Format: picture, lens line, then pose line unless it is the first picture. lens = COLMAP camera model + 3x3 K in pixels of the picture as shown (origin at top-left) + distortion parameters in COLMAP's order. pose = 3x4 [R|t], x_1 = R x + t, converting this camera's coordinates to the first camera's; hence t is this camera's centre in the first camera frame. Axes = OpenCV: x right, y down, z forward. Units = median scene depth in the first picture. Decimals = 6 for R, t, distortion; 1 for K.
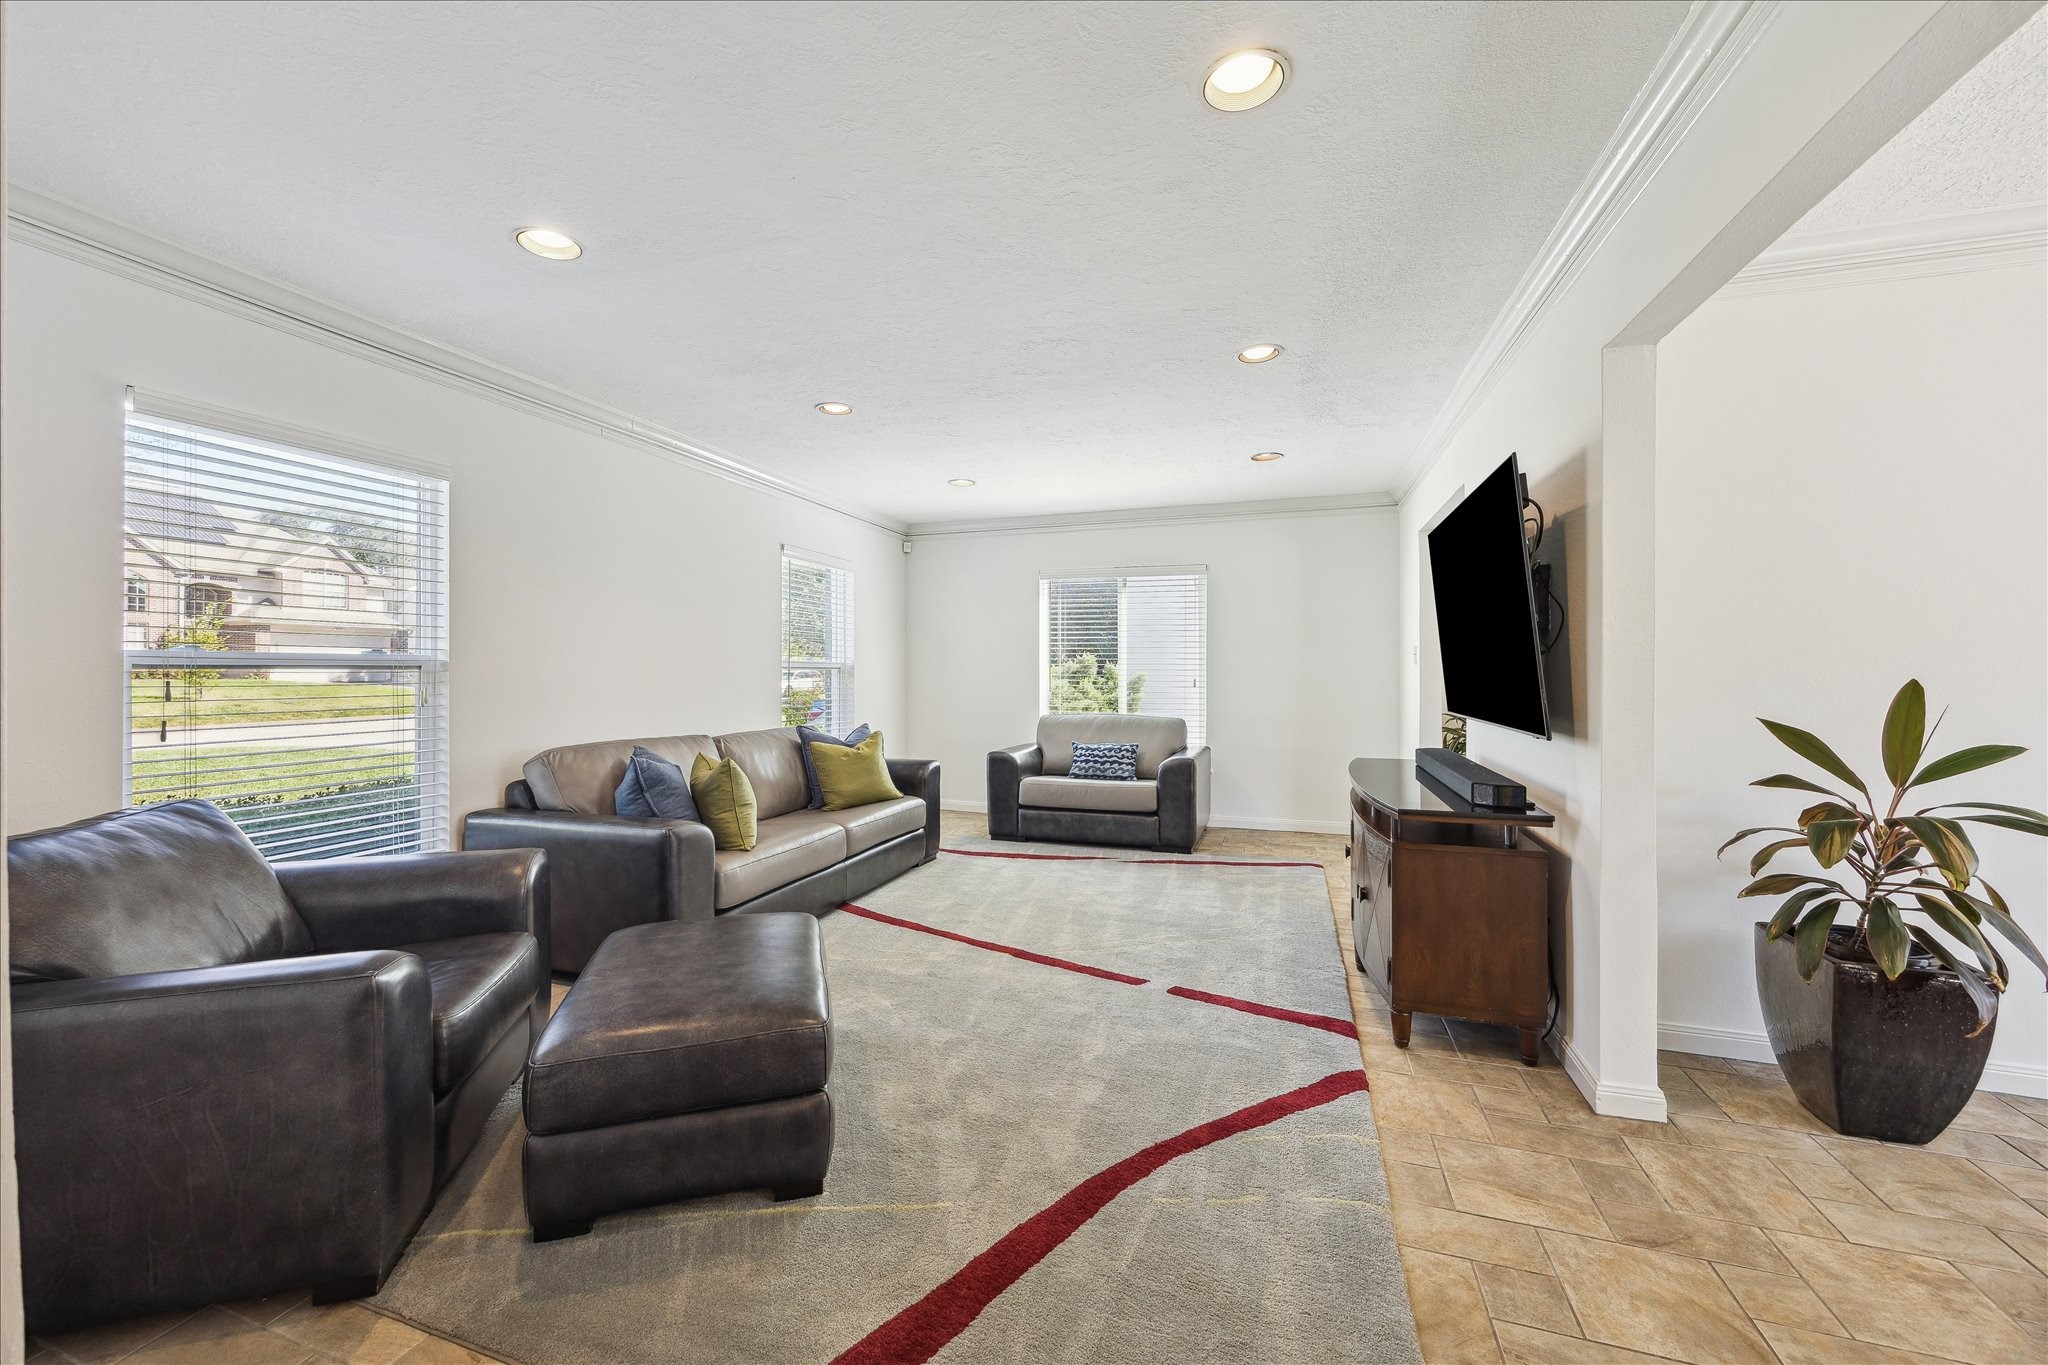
lens RADIAL K [[790.0, 0, 1013.3], [0, 790.0, 674.9], [0, 0, 1]] dist [-0.001073, 0.000010]
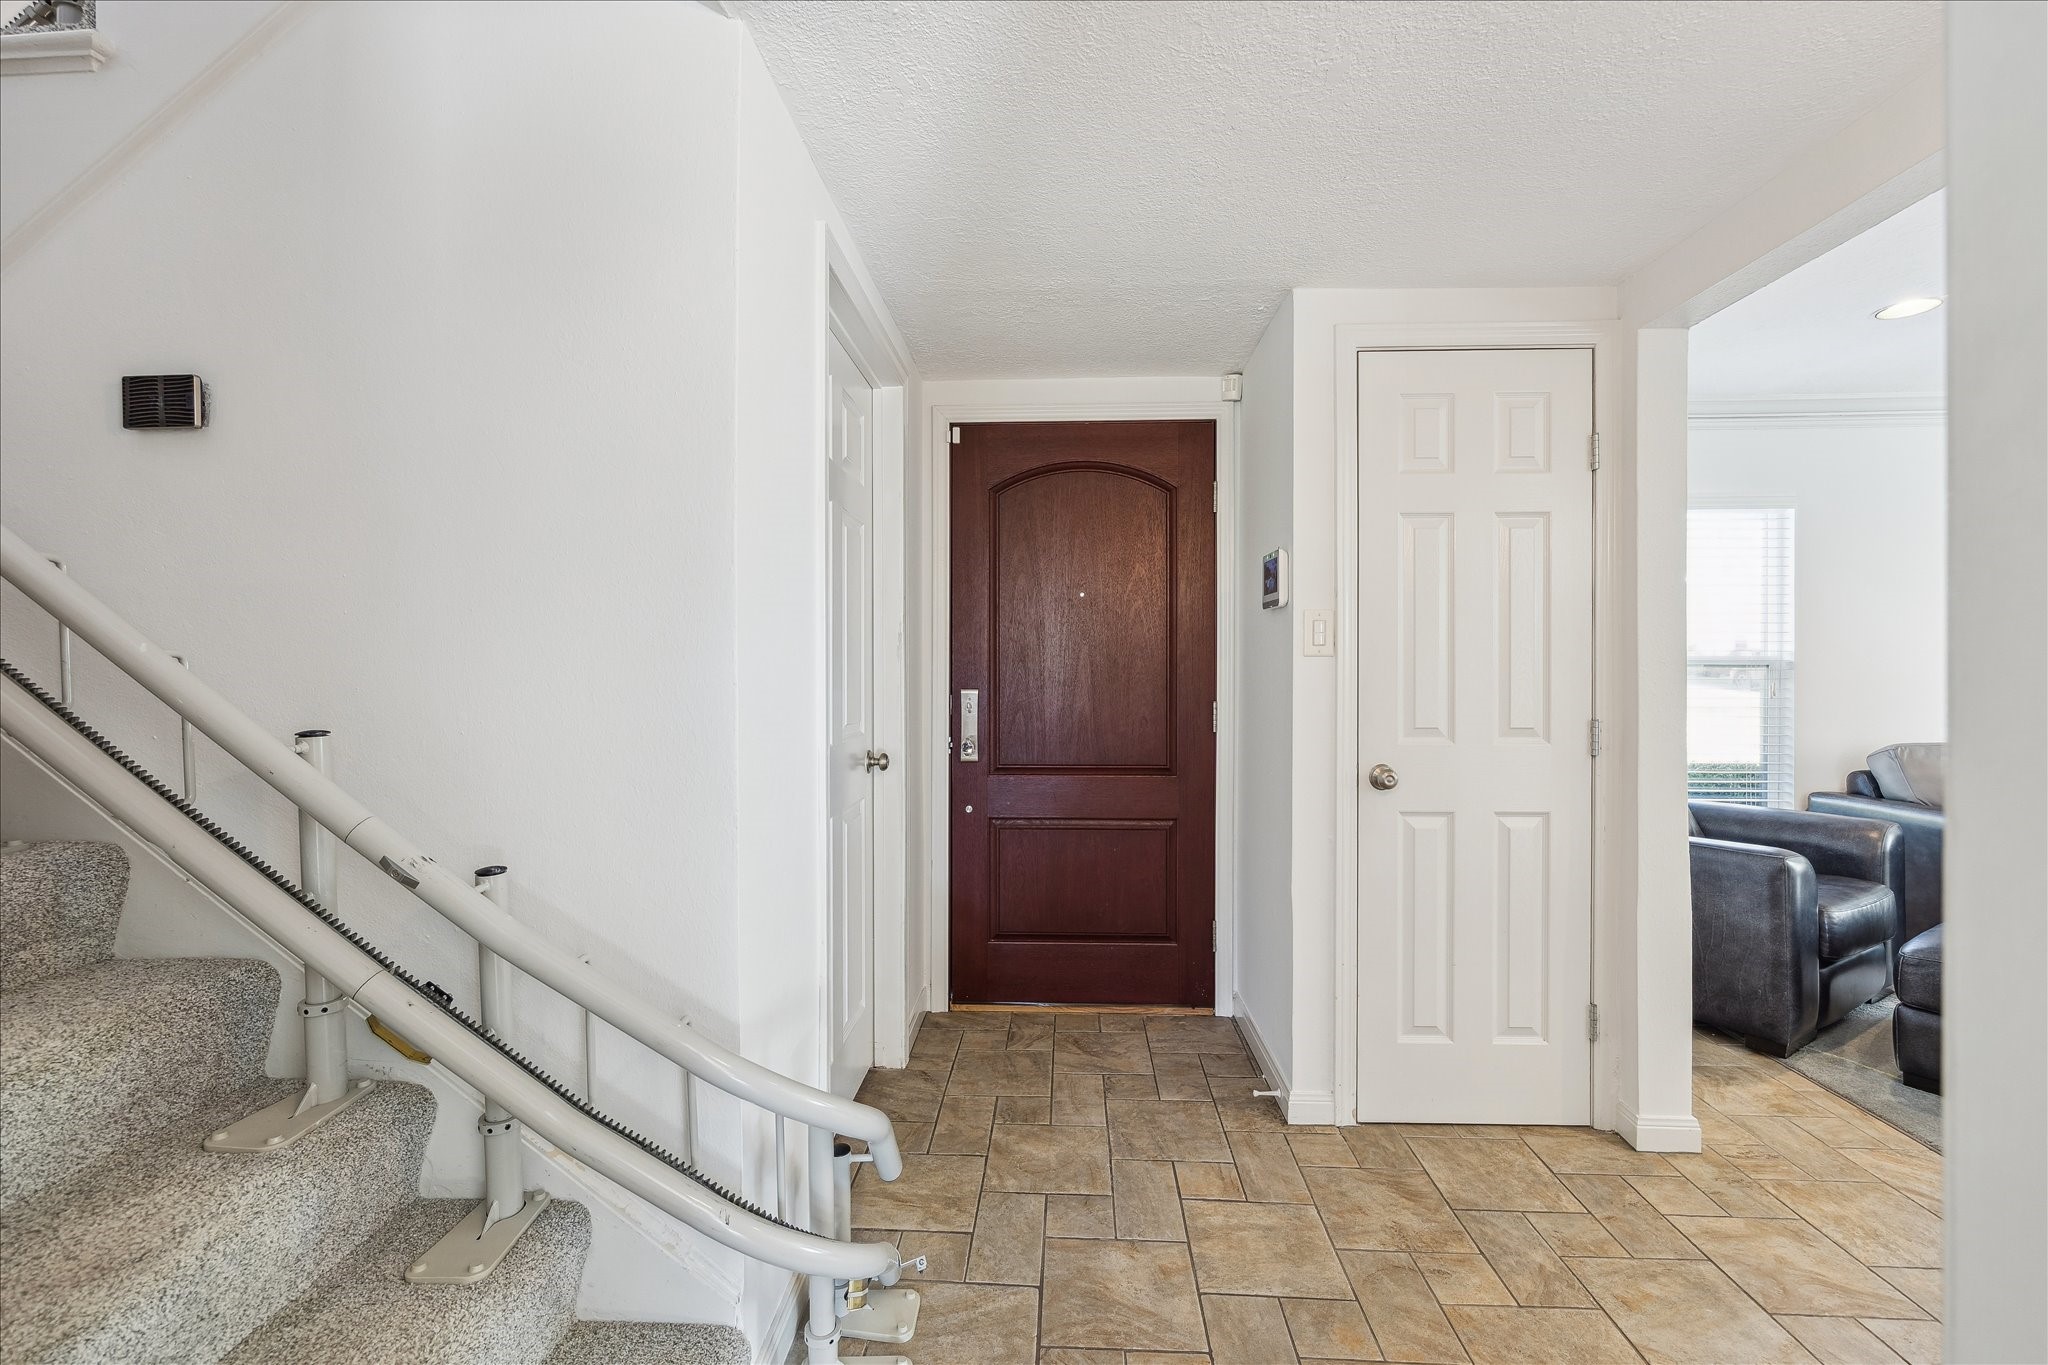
lens RADIAL K [[890.1, 0, 1023.7], [0, 890.1, 673.5], [0, 0, 1]] dist [0.001703, 0.000340]
pose [[0.283648, 0.002307, -0.958926, 0.327742], [-0.002244, 0.999996, 0.001742, 0.002151], [0.958926, 0.001658, 0.283652, -0.670258]]
